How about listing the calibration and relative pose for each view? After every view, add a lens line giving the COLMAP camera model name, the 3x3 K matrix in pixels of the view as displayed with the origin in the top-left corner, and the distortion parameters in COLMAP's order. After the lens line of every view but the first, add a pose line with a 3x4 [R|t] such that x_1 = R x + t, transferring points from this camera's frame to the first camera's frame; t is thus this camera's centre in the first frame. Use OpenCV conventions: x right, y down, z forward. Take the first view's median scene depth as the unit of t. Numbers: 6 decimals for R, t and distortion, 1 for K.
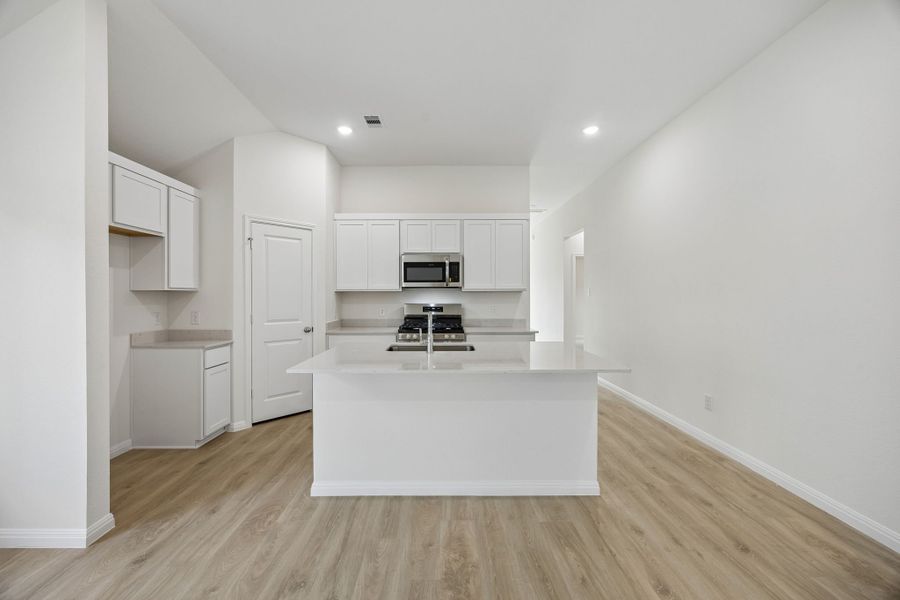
lens RADIAL K [[340.3, 0, 440.3], [0, 340.3, 297.3], [0, 0, 1]] dist [-0.003533, 0.000119]
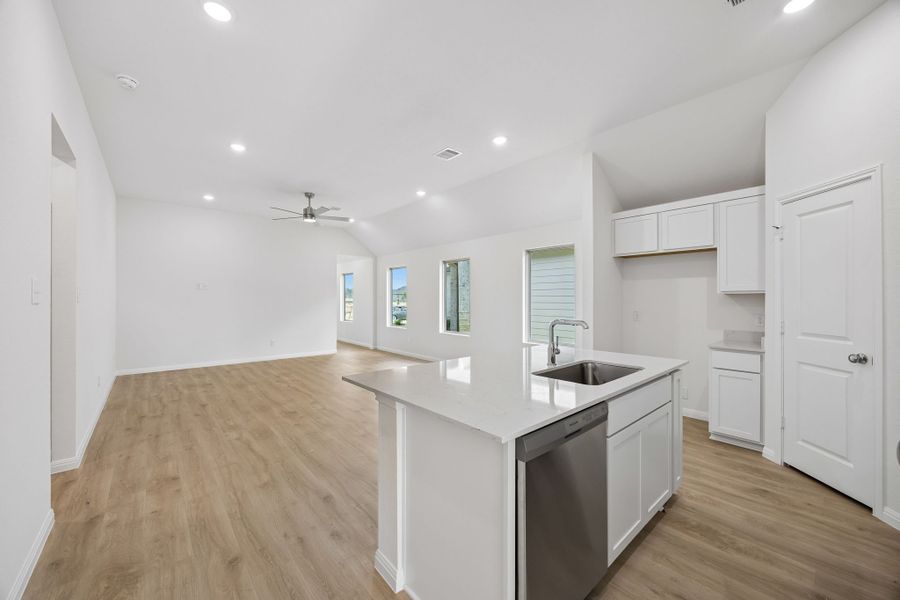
lens RADIAL K [[341.1, 0, 446.9], [0, 341.1, 299.1], [0, 0, 1]] dist [-0.004405, -0.000316]
pose [[-0.748473, 0.002188, -0.663162, 0.582056], [-0.000274, 0.999993, 0.003609, -0.006131], [0.663166, 0.002882, -0.748467, 1.145459]]
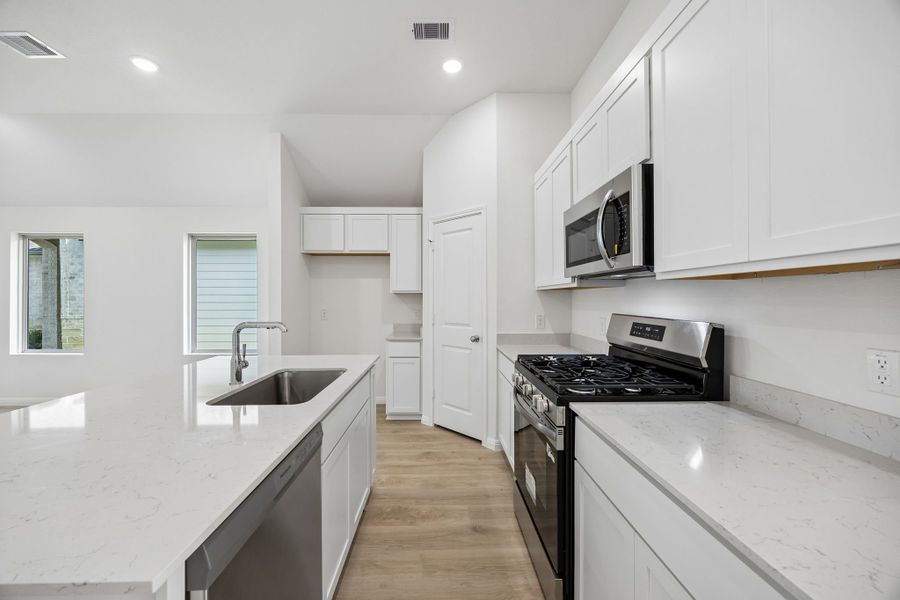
lens RADIAL K [[341.1, 0, 445.4], [0, 341.1, 299.8], [0, 0, 1]] dist [-0.004405, -0.000316]
pose [[0.033757, 0.004111, -0.999422, 0.489945], [-0.003146, 0.999987, 0.004007, 0.000157], [0.999425, 0.003009, 0.033770, 1.068977]]
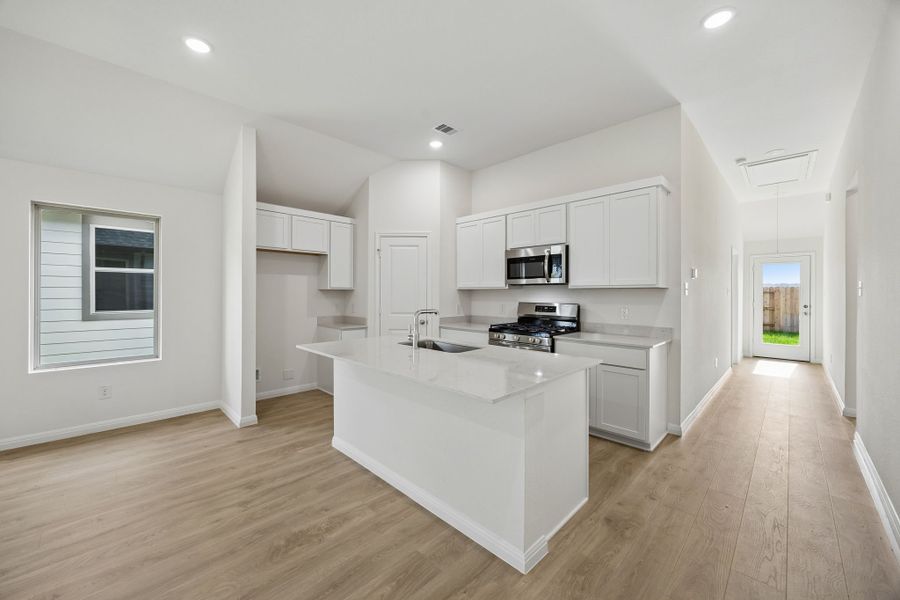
lens RADIAL K [[341.1, 0, 441.0], [0, 341.1, 294.9], [0, 0, 1]] dist [-0.004405, -0.000316]
pose [[0.704763, 0.006789, -0.709411, 0.582602], [-0.006658, 0.999973, 0.002955, -0.002863], [0.709412, 0.002641, 0.704789, 0.254298]]
